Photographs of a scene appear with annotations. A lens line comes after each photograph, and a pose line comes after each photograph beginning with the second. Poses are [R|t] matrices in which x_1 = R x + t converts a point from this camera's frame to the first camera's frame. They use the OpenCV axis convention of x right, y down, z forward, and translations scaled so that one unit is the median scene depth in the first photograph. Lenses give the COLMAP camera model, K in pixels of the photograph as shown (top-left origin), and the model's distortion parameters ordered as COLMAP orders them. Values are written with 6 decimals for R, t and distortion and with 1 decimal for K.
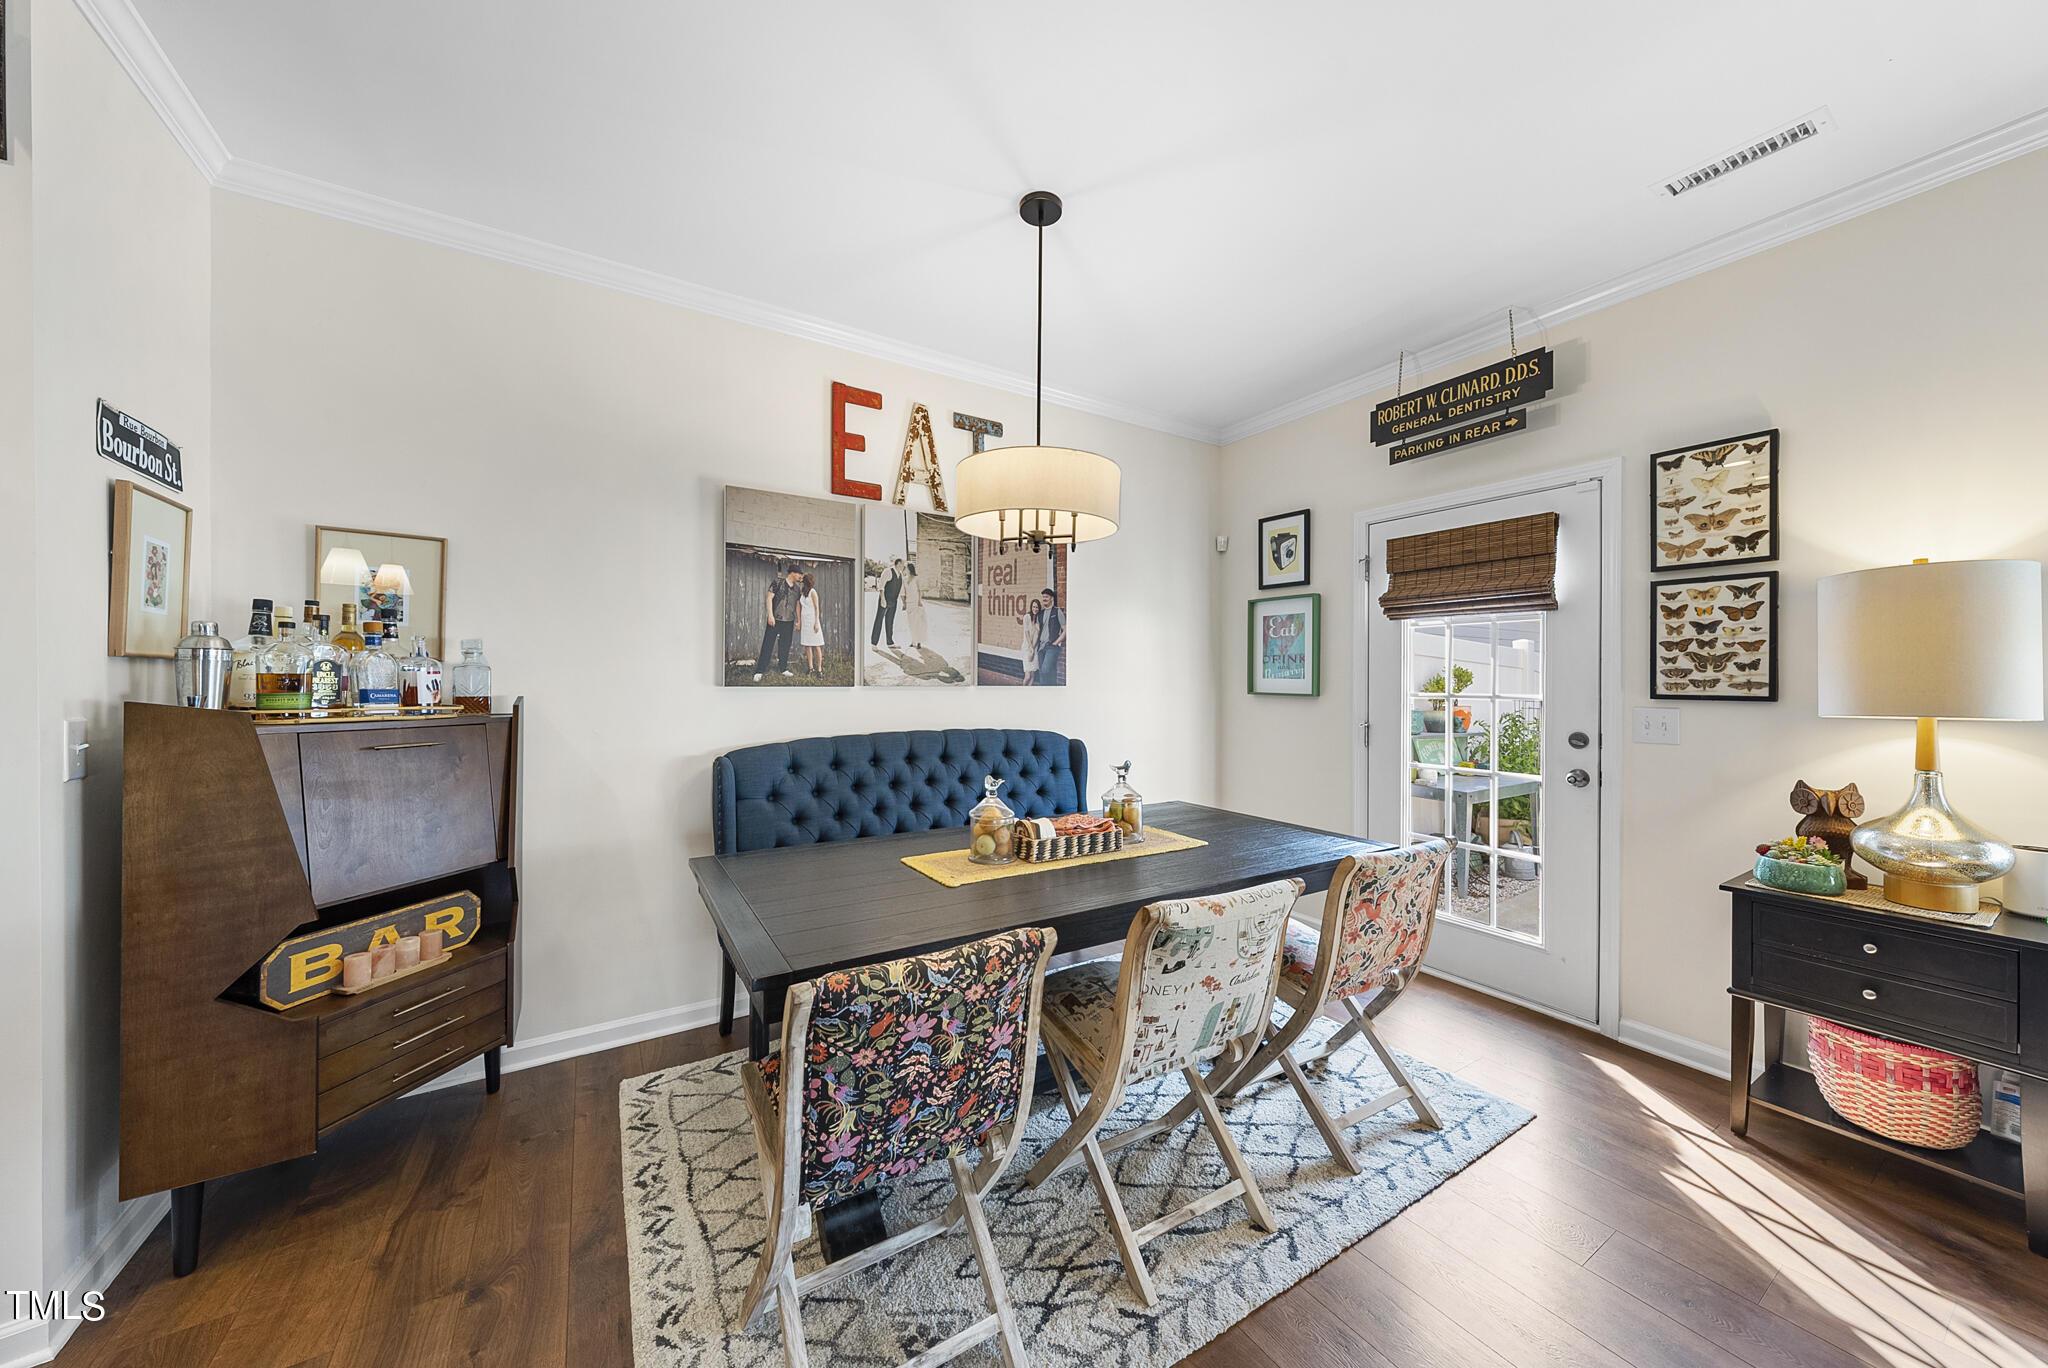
lens RADIAL K [[705.6, 0, 1029.0], [0, 705.6, 681.5], [0, 0, 1]] dist [-0.002501, 0.000344]
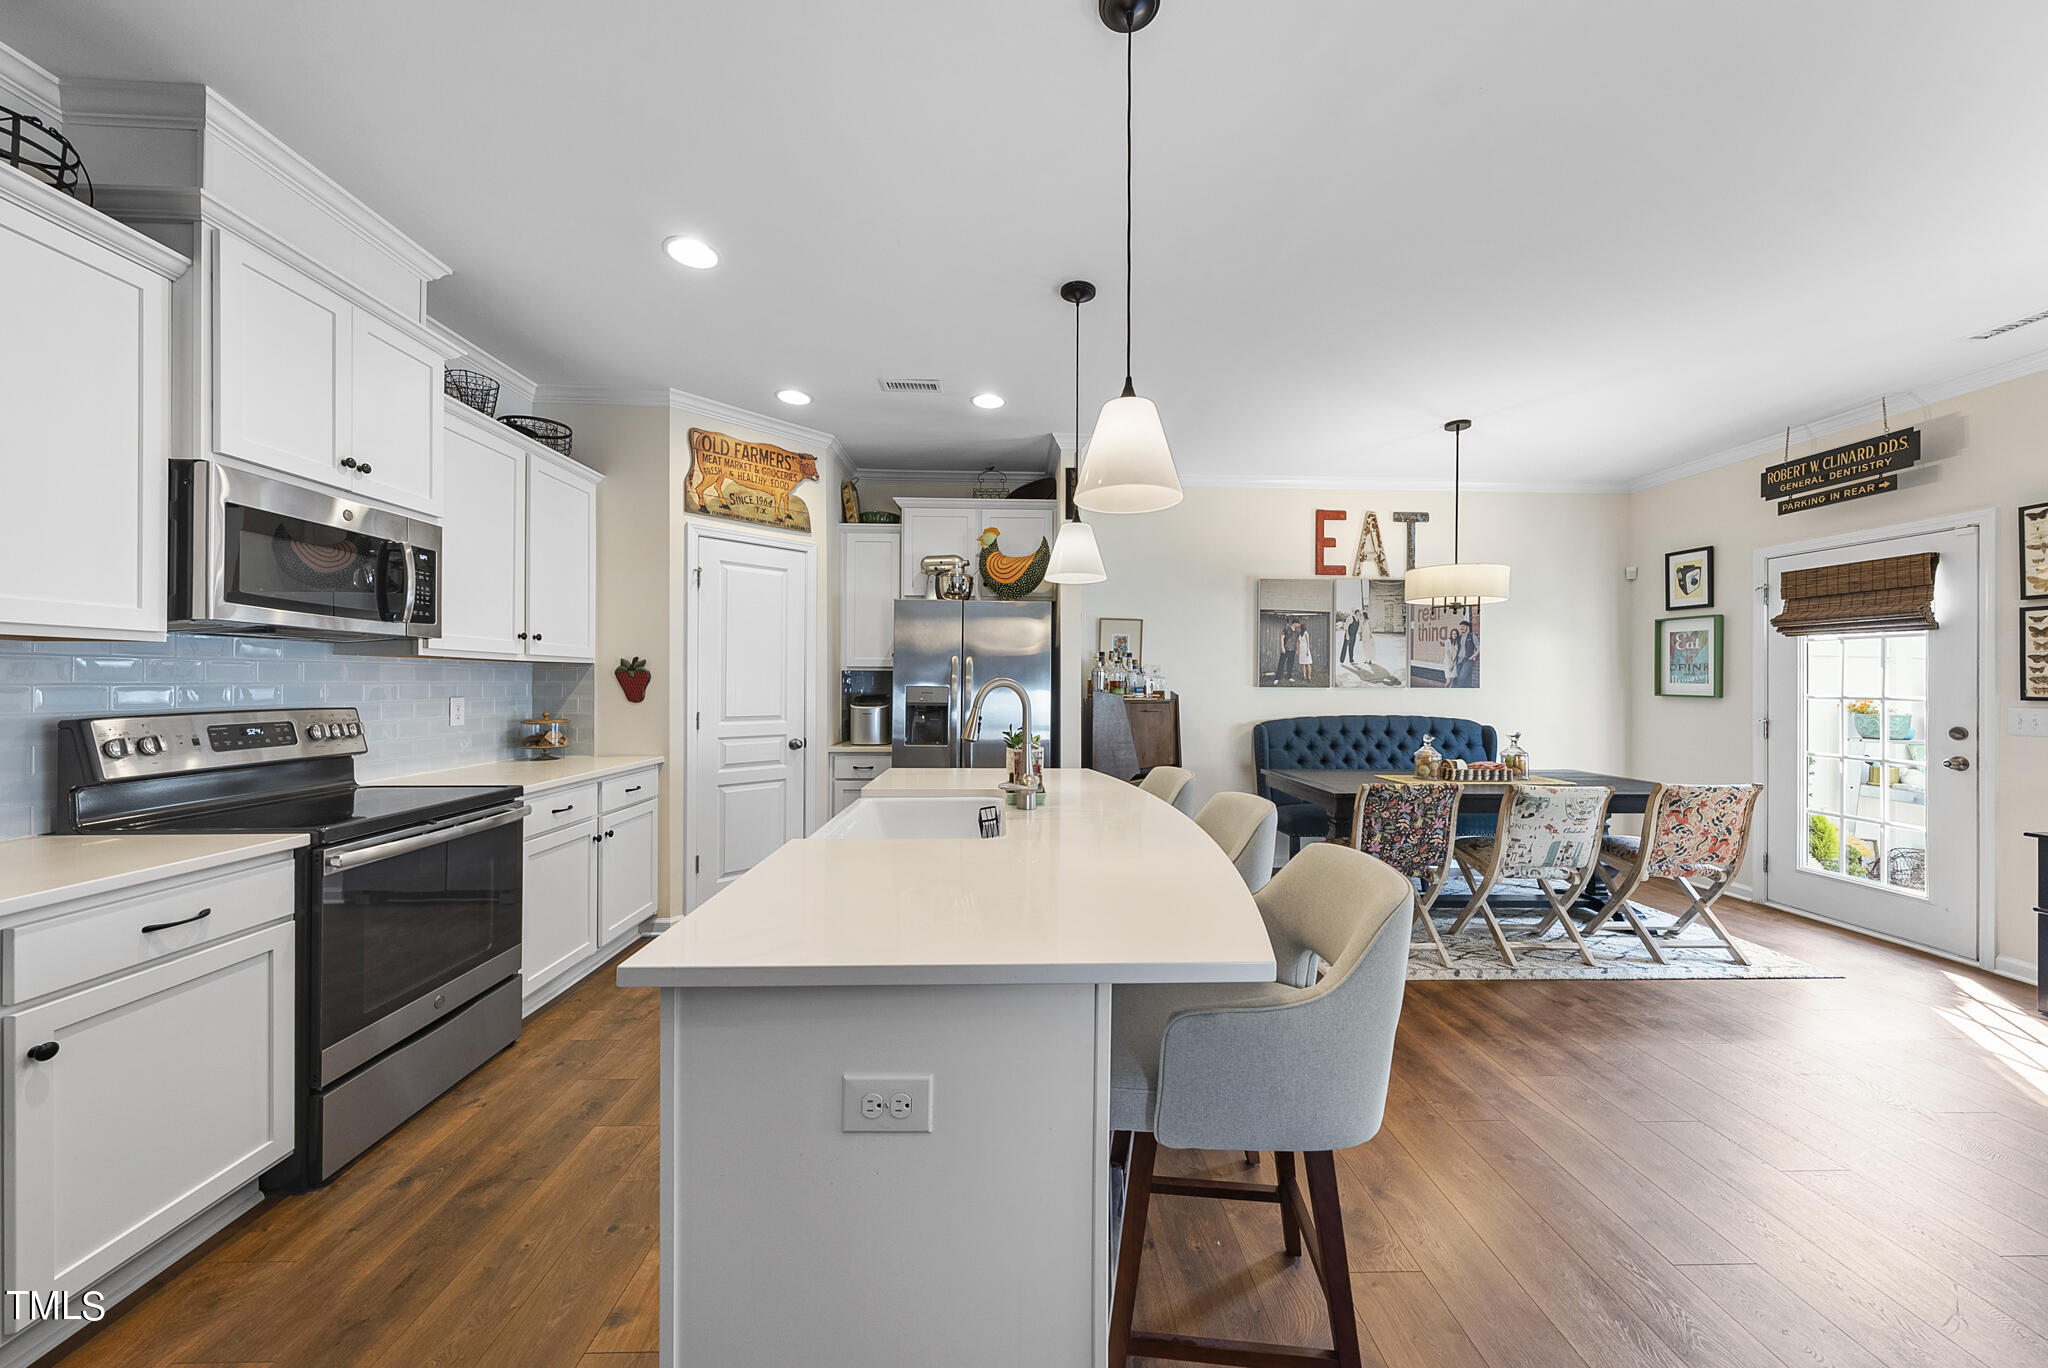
lens RADIAL K [[705.6, 0, 1031.8], [0, 705.6, 679.5], [0, 0, 1]] dist [-0.002501, 0.000344]
pose [[0.862274, -0.000261, -0.506442, -0.008203], [-0.003074, 0.999979, -0.005751, 0.000126], [0.506433, 0.006516, 0.862255, -0.995839]]
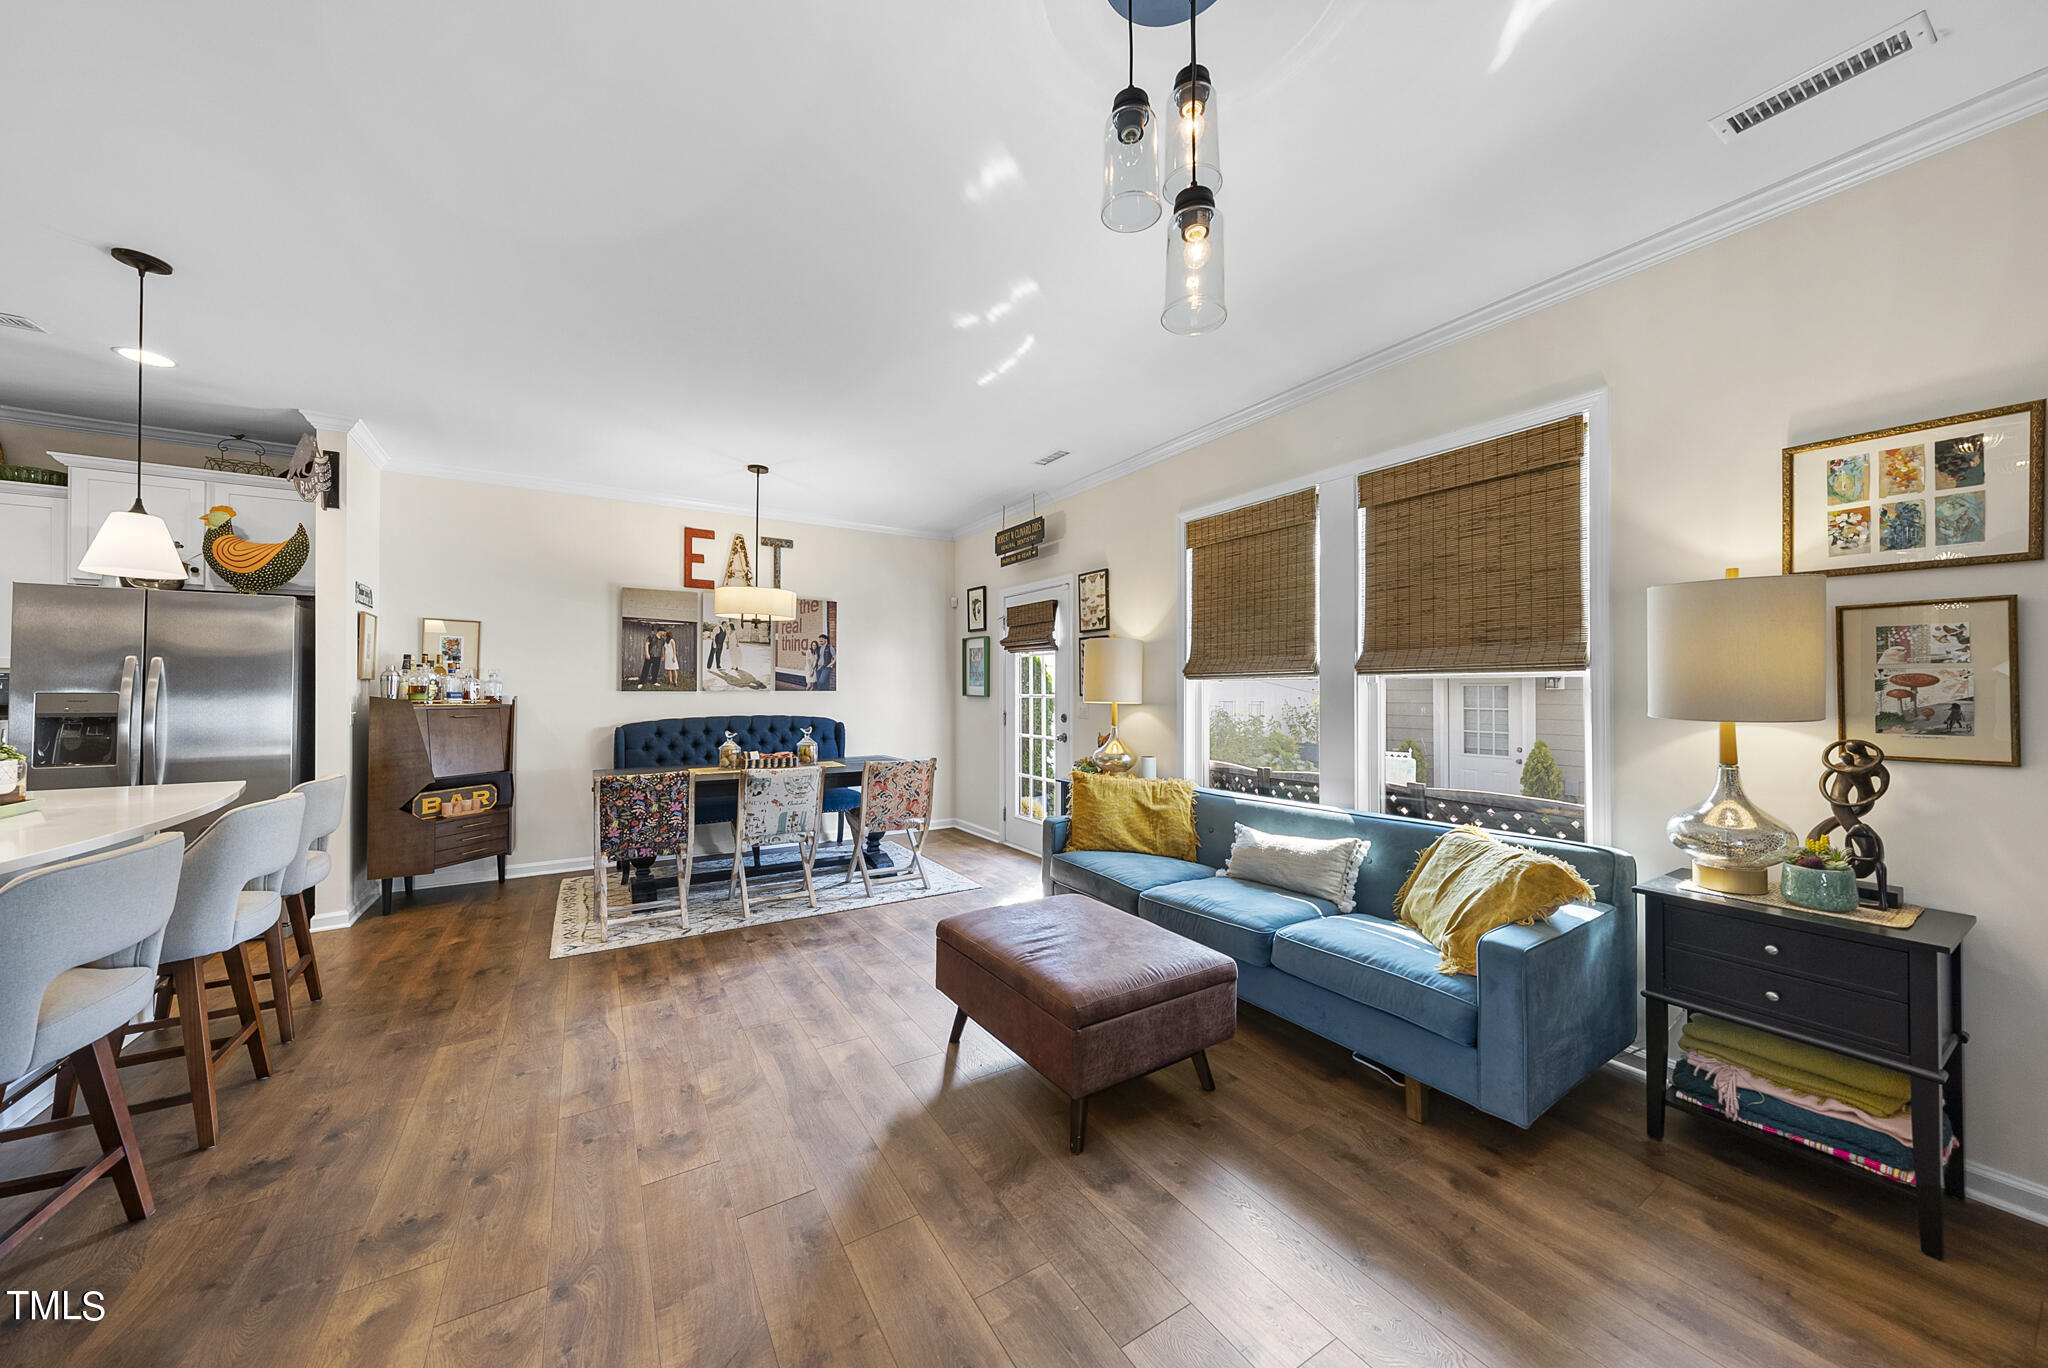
lens RADIAL K [[705.6, 0, 1025.5], [0, 705.6, 680.6], [0, 0, 1]] dist [-0.002501, 0.000344]
pose [[0.999996, -0.002719, -0.000554, 0.737930], [0.002712, 0.999917, -0.012614, 0.005425], [0.000588, 0.012613, 0.999920, -1.016294]]
